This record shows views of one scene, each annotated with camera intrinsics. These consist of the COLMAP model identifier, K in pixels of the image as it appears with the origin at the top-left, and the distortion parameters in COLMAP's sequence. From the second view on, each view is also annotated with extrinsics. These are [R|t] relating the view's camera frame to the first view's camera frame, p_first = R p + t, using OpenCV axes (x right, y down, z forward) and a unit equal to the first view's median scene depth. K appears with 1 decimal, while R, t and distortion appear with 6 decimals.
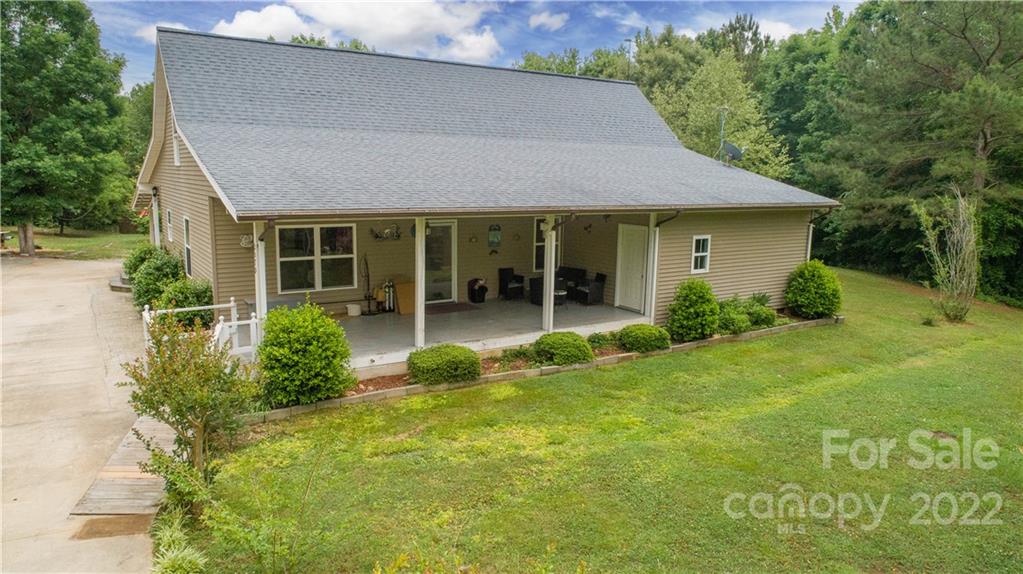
lens RADIAL K [[676.9, 0, 507.8], [0, 676.9, 290.8], [0, 0, 1]] dist [-0.014687, 0.002925]
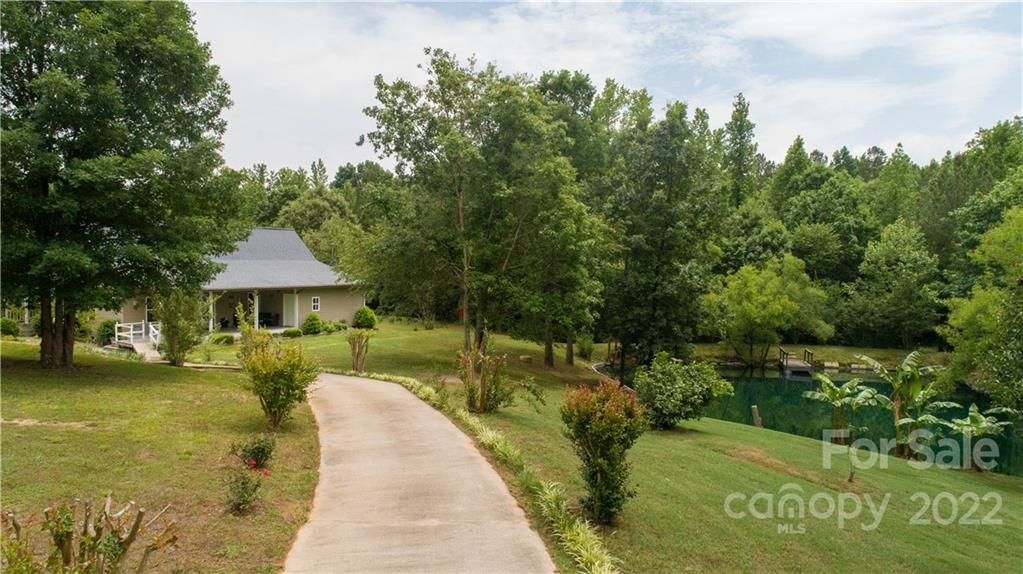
lens RADIAL K [[679.2, 0, 511.7], [0, 679.2, 294.6], [0, 0, 1]] dist [-0.016378, -0.000319]
pose [[0.904555, -0.029554, 0.425331, -0.155259], [0.079814, 0.991697, -0.100834, 0.246054], [-0.418819, 0.125157, 0.899403, -1.775484]]
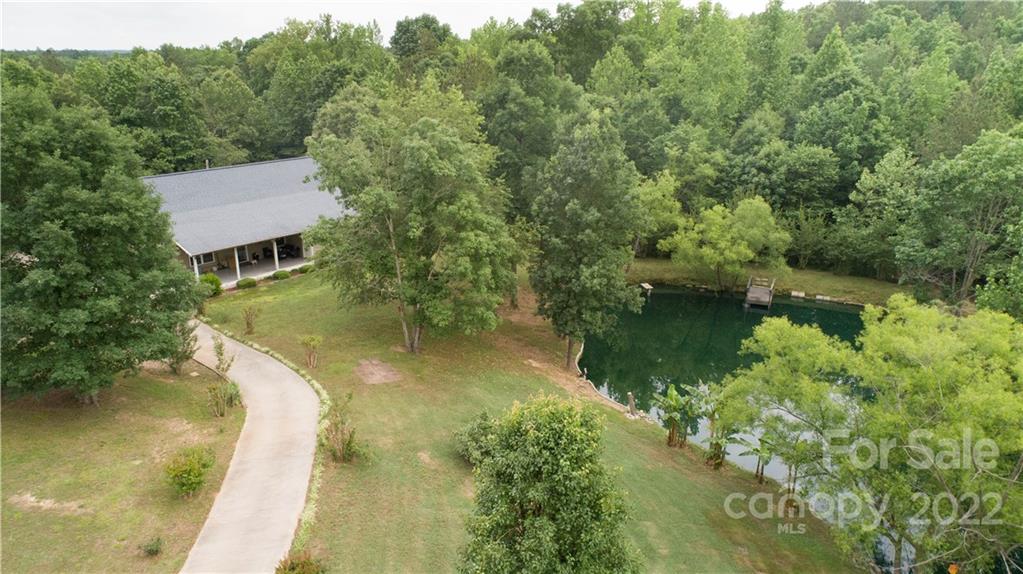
lens RADIAL K [[676.9, 0, 507.8], [0, 676.9, 290.8], [0, 0, 1]] dist [-0.014687, 0.002925]
pose [[0.959463, -0.108804, 0.259986, 0.248945], [0.065207, 0.983145, 0.170802, -0.310907], [-0.274188, -0.146926, 0.950386, -2.326590]]
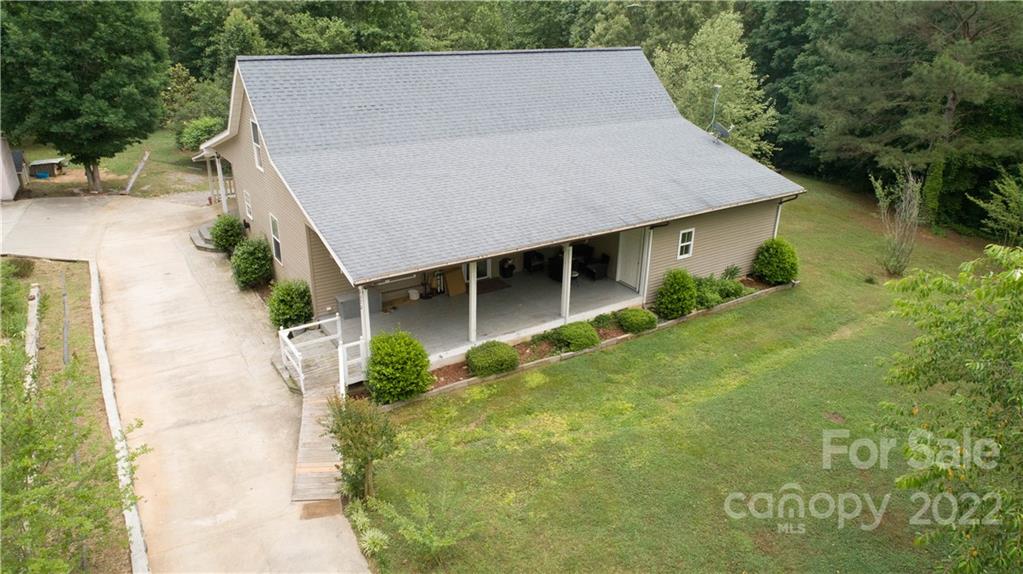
lens RADIAL K [[676.9, 0, 507.8], [0, 676.9, 290.8], [0, 0, 1]] dist [-0.014687, 0.002925]
pose [[0.999991, -0.004184, 0.000552, -0.047596], [0.003952, 0.974241, 0.225475, -0.261009], [-0.001481, -0.225471, 0.974249, -0.249765]]
